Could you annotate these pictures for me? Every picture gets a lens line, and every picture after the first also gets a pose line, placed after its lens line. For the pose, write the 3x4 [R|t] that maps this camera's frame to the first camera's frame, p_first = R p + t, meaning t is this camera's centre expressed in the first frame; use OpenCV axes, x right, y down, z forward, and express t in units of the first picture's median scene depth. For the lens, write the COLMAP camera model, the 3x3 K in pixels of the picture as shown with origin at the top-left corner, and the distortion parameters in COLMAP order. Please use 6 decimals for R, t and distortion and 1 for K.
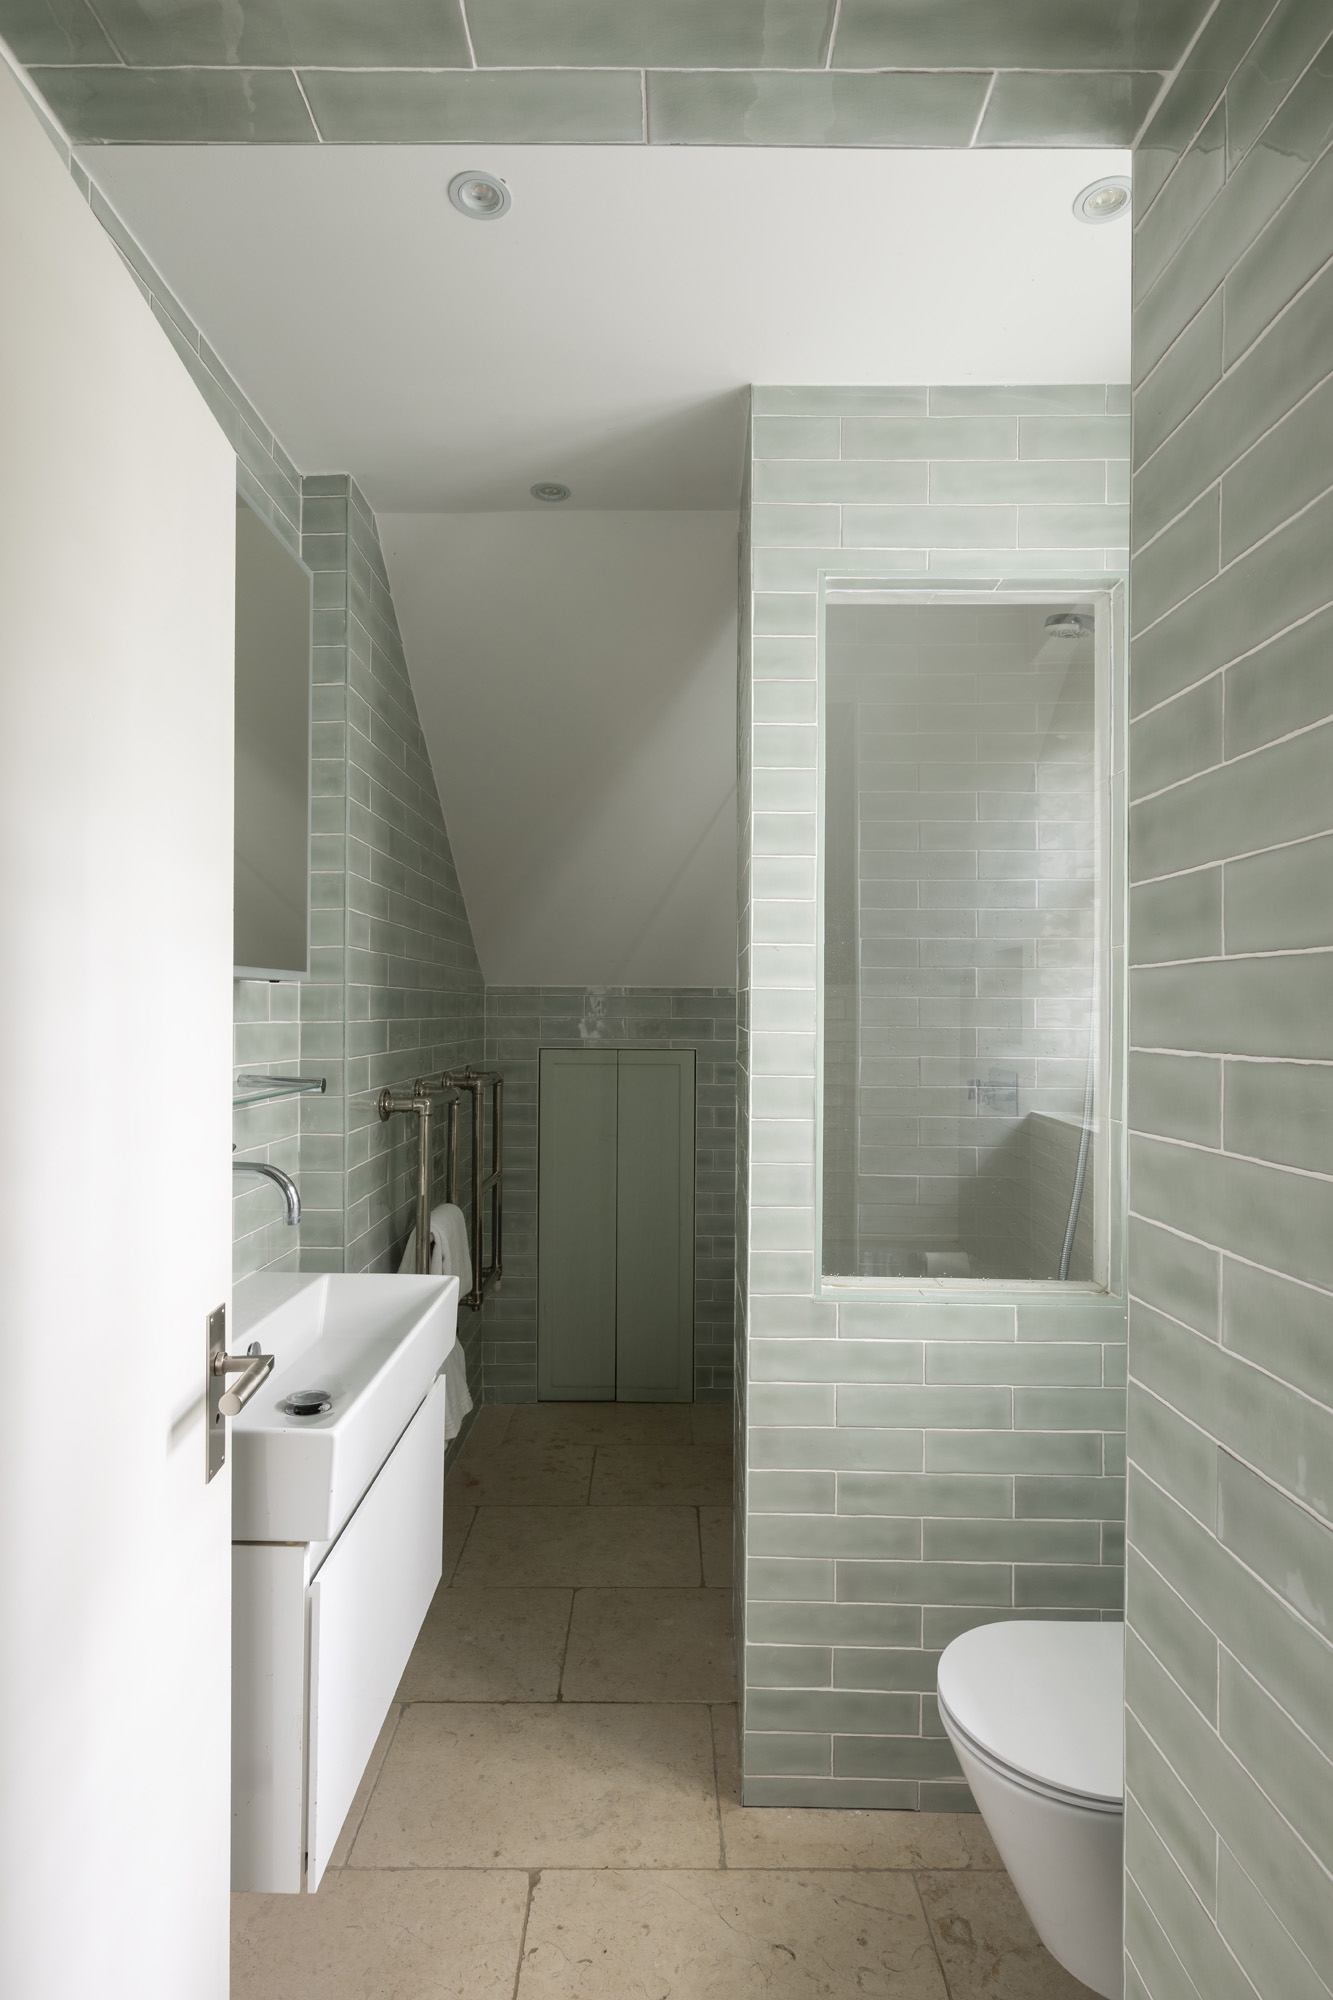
lens RADIAL K [[981.1, 0, 667.4], [0, 981.1, 1004.5], [0, 0, 1]] dist [-0.001753, -0.000354]
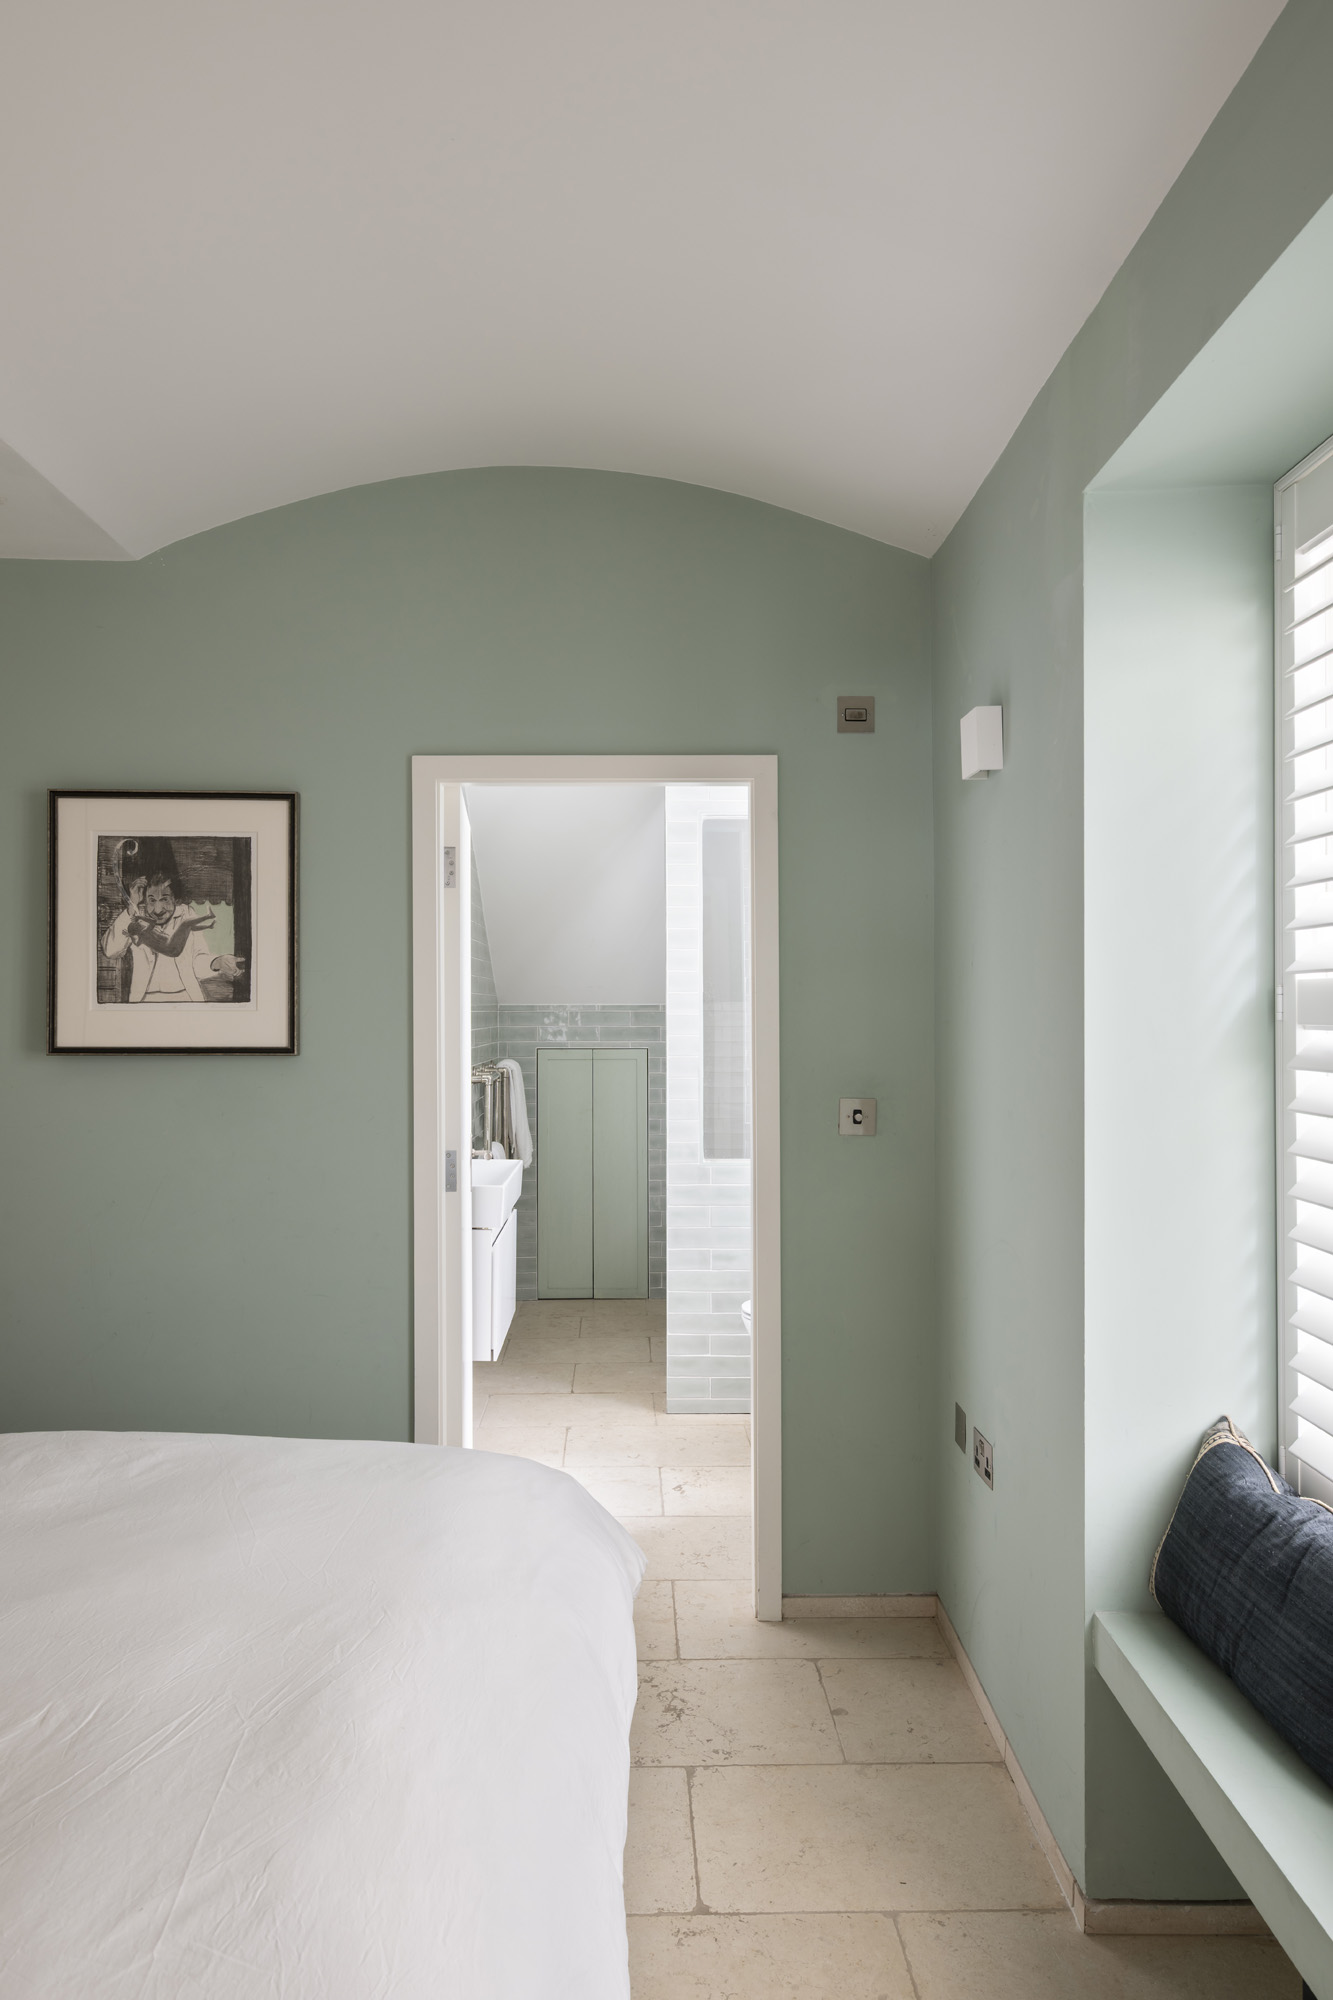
lens RADIAL K [[1258.5, 0, 661.6], [0, 1258.5, 999.5], [0, 0, 1]] dist [-0.000158, -0.000044]
pose [[0.999674, -0.009369, 0.023755, 0.011577], [0.009433, 0.999952, -0.002589, -0.040028], [-0.023730, 0.002812, 0.999714, -1.626161]]
